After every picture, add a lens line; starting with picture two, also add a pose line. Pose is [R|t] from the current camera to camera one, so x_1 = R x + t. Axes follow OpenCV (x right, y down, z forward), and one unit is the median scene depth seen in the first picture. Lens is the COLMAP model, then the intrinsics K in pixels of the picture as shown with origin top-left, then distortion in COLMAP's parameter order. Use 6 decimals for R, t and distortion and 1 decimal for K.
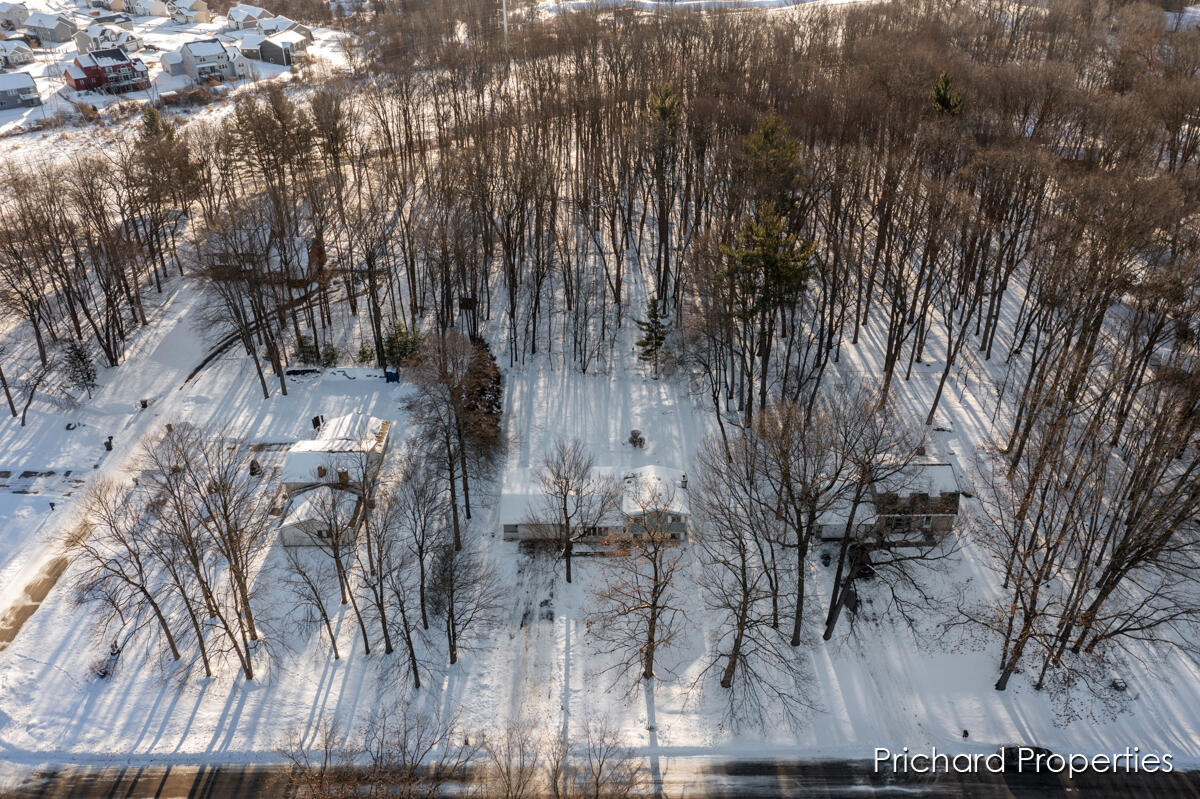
lens RADIAL K [[961.9, 0, 600.0], [0, 961.9, 399.5], [0, 0, 1]] dist [-0.008853, -0.001993]
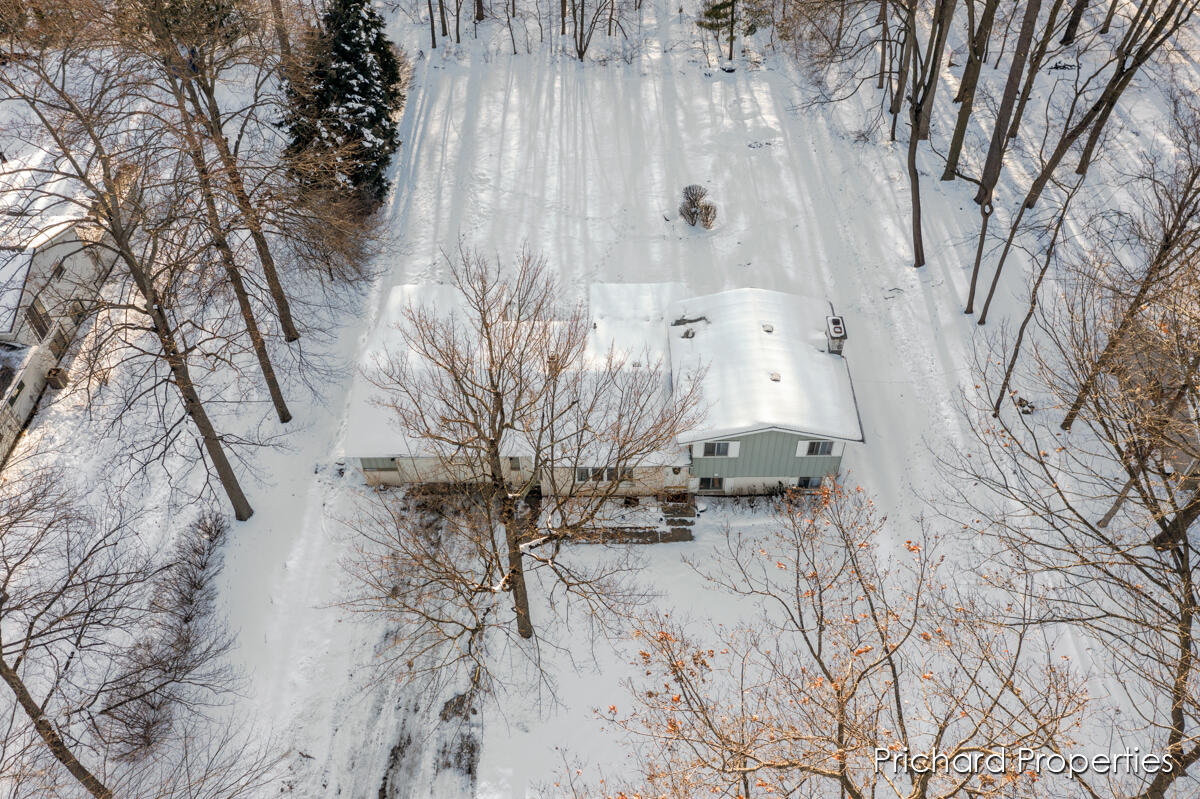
lens RADIAL K [[961.9, 0, 600.0], [0, 961.9, 399.5], [0, 0, 1]] dist [-0.008853, -0.001993]
pose [[0.999905, 0.005527, -0.012621, -0.000325], [-0.001832, 0.961199, 0.275850, 0.005034], [0.013656, -0.275801, 0.961118, 0.630277]]
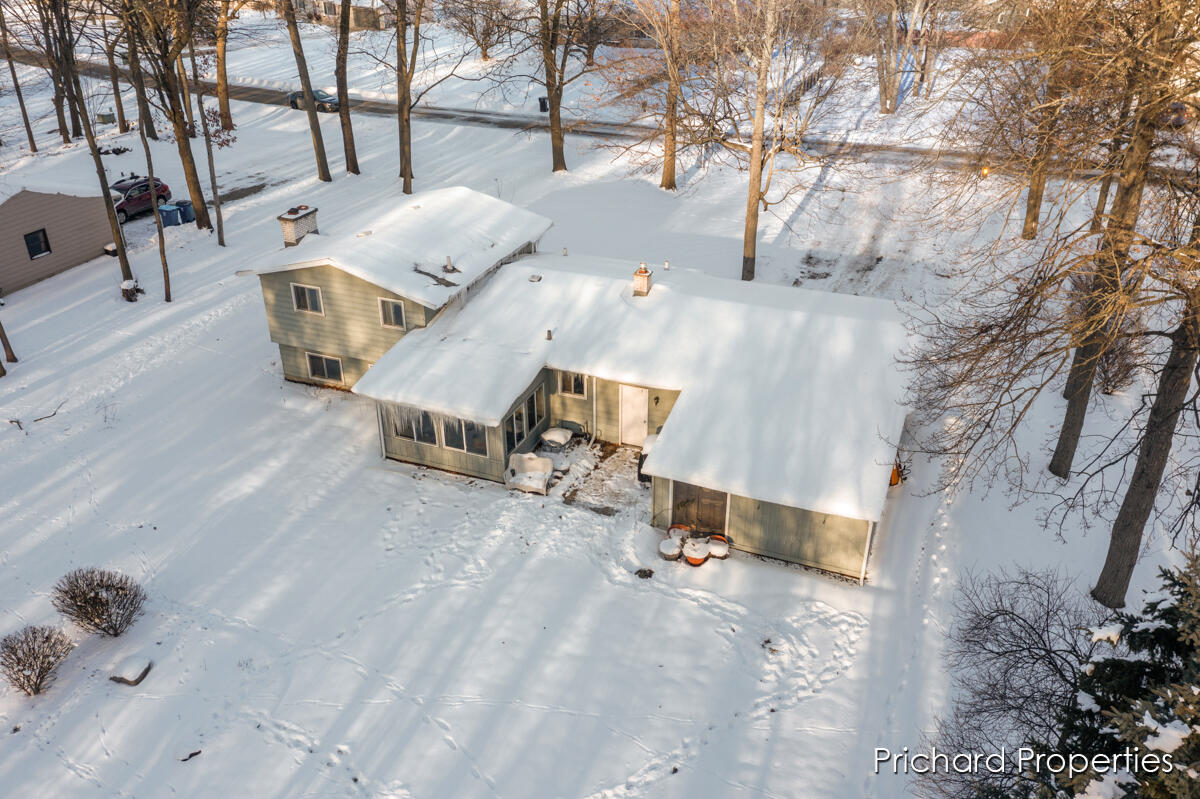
lens RADIAL K [[961.9, 0, 600.0], [0, 961.9, 399.5], [0, 0, 1]] dist [-0.008853, -0.001993]
pose [[-0.920554, -0.194897, 0.338520, -0.111514], [0.201980, 0.504280, 0.839586, -0.120232], [-0.334341, 0.841259, -0.424852, 1.142992]]
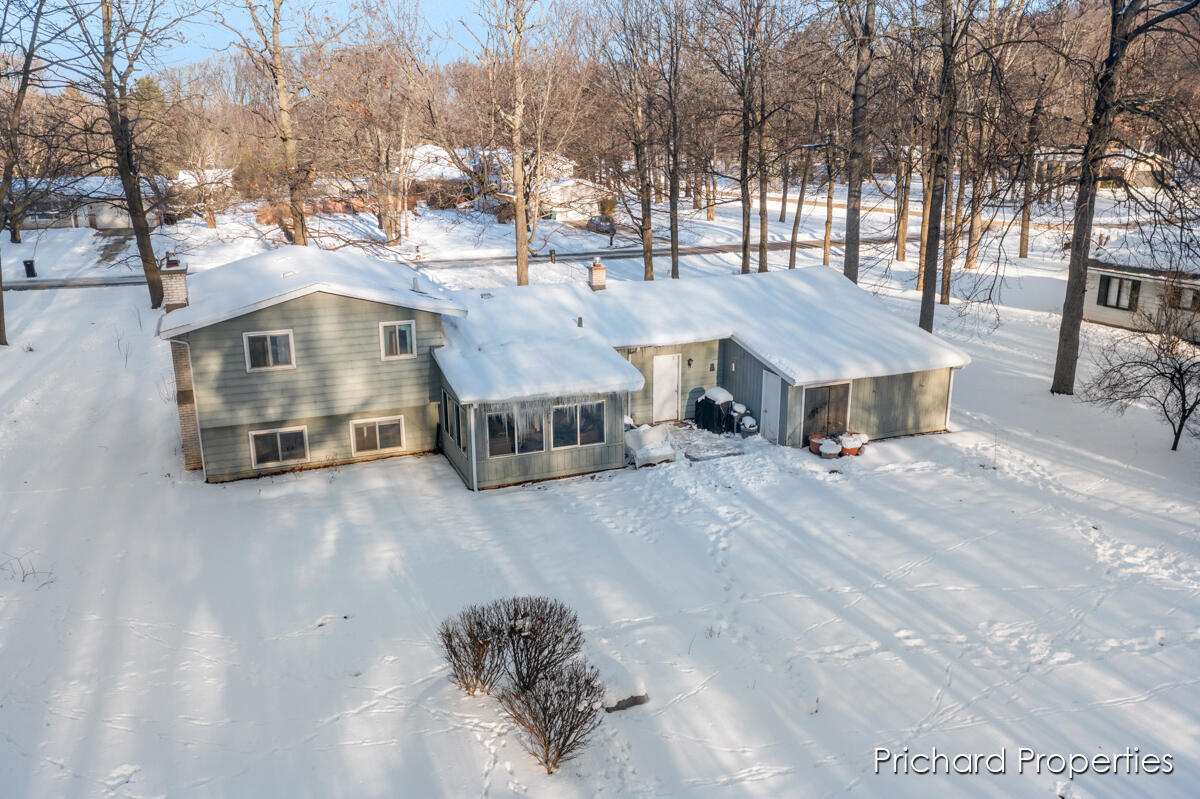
lens RADIAL K [[961.9, 0, 600.0], [0, 961.9, 399.5], [0, 0, 1]] dist [-0.008853, -0.001993]
pose [[-0.938649, 0.096923, -0.330973, 0.070025], [-0.182578, 0.674518, 0.715325, -0.077362], [0.292579, 0.731868, -0.615440, 1.189940]]
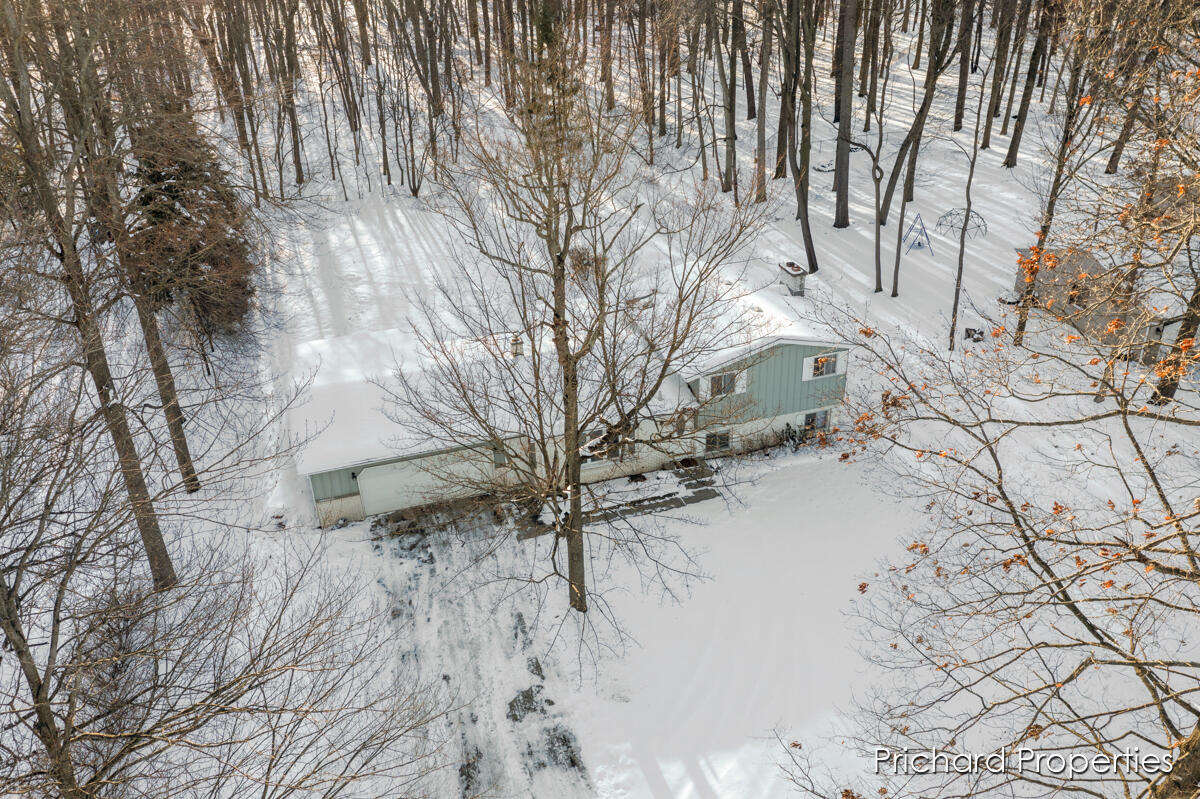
lens RADIAL K [[961.9, 0, 600.0], [0, 961.9, 399.5], [0, 0, 1]] dist [-0.008853, -0.001993]
pose [[0.955855, -0.159807, 0.246582, -0.081657], [0.168925, 0.985497, -0.016135, 0.123741], [-0.240427, 0.057077, 0.968988, 0.664647]]
